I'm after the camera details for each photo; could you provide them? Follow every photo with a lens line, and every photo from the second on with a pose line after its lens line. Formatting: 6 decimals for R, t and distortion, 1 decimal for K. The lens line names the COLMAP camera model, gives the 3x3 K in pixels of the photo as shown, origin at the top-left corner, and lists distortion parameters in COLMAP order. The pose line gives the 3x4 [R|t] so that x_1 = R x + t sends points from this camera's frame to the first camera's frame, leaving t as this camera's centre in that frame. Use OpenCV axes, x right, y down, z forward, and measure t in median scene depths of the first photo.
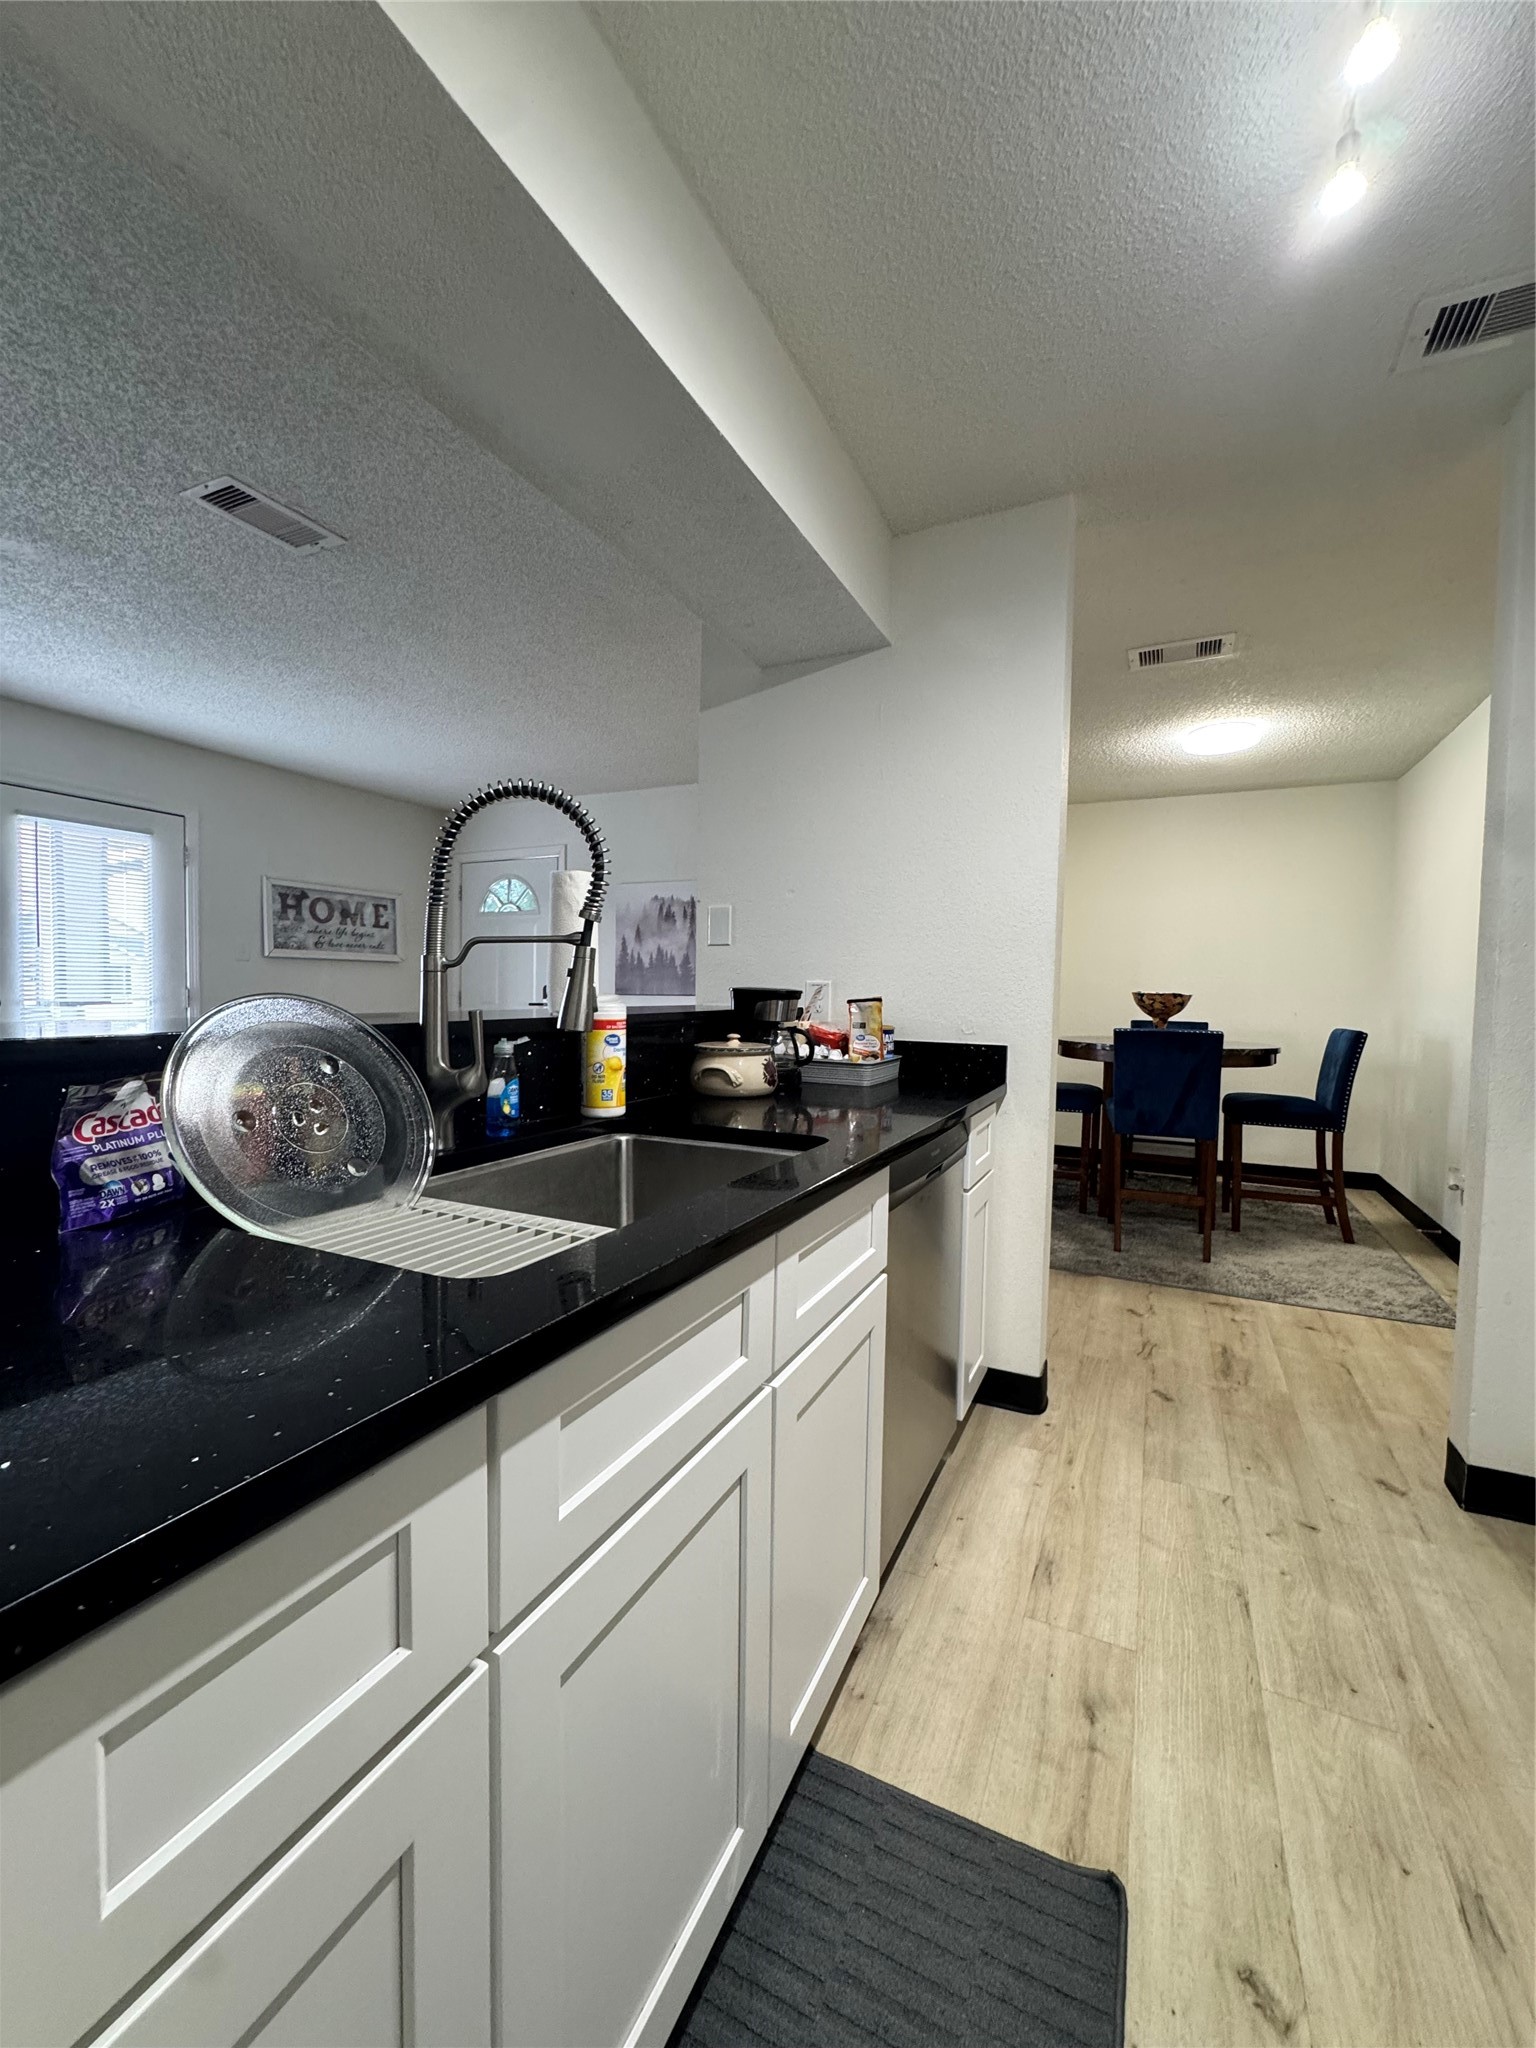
lens RADIAL K [[828.1, 0, 768.0], [0, 828.1, 1024.0], [0, 0, 1]] dist [-0.001060, -0.000099]
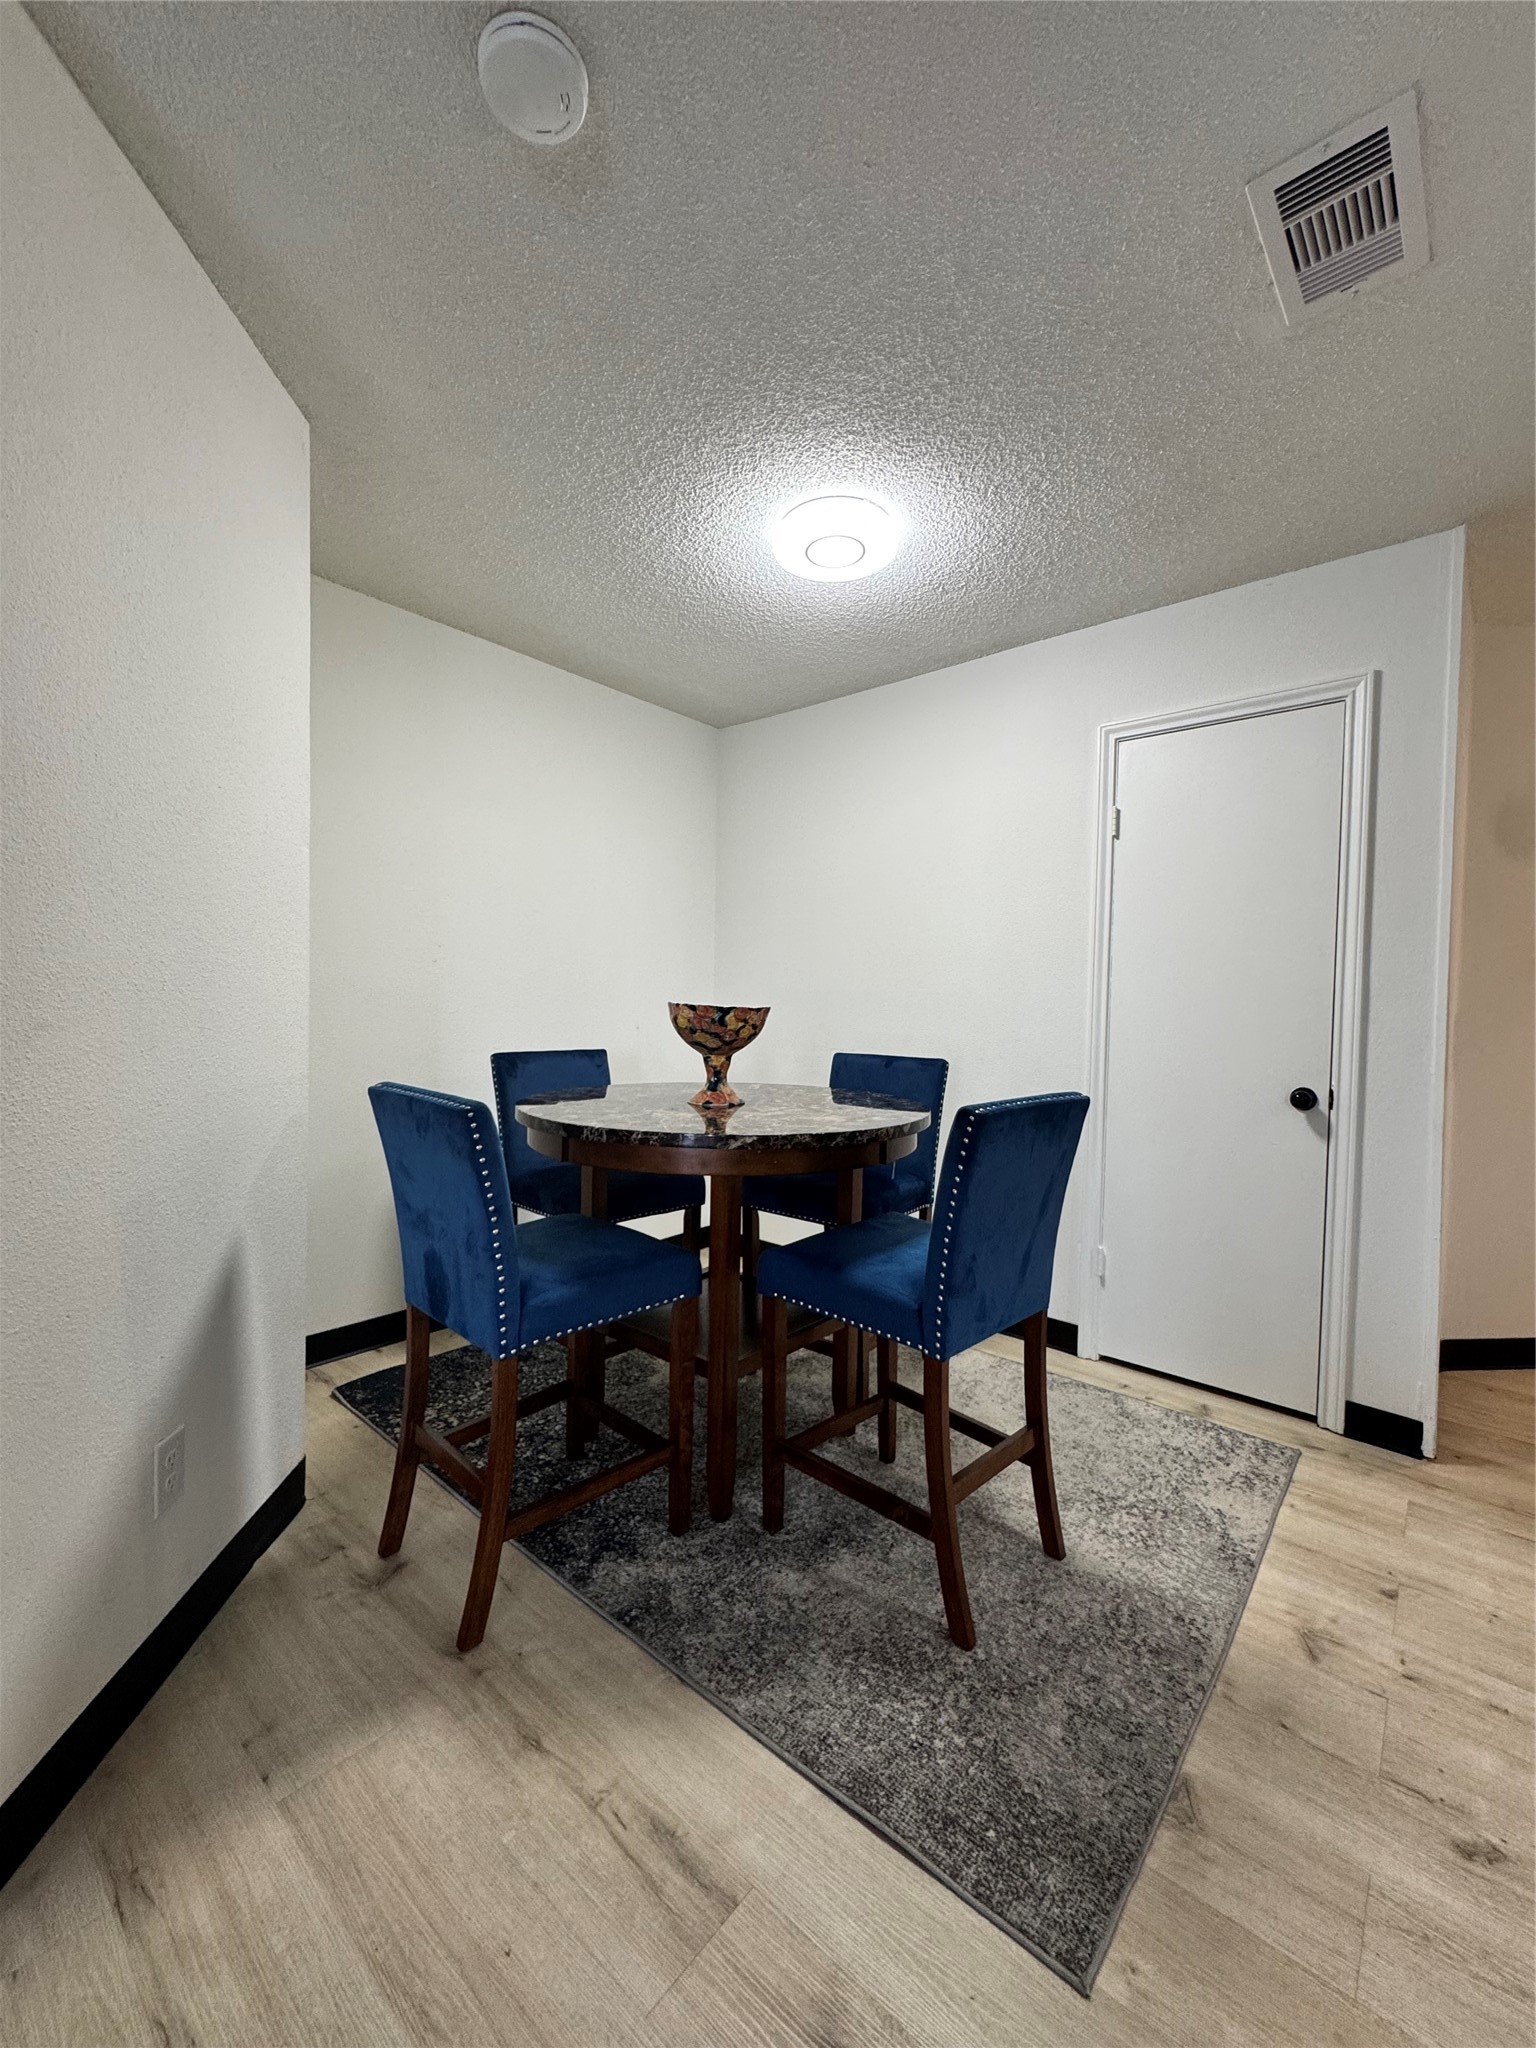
lens RADIAL K [[828.1, 0, 768.0], [0, 828.1, 1024.0], [0, 0, 1]] dist [-0.001060, -0.000099]
pose [[0.274996, -0.038171, 0.960687, -0.009965], [0.029204, 0.999082, 0.031336, -0.133127], [-0.961002, 0.019439, 0.275859, 2.685865]]
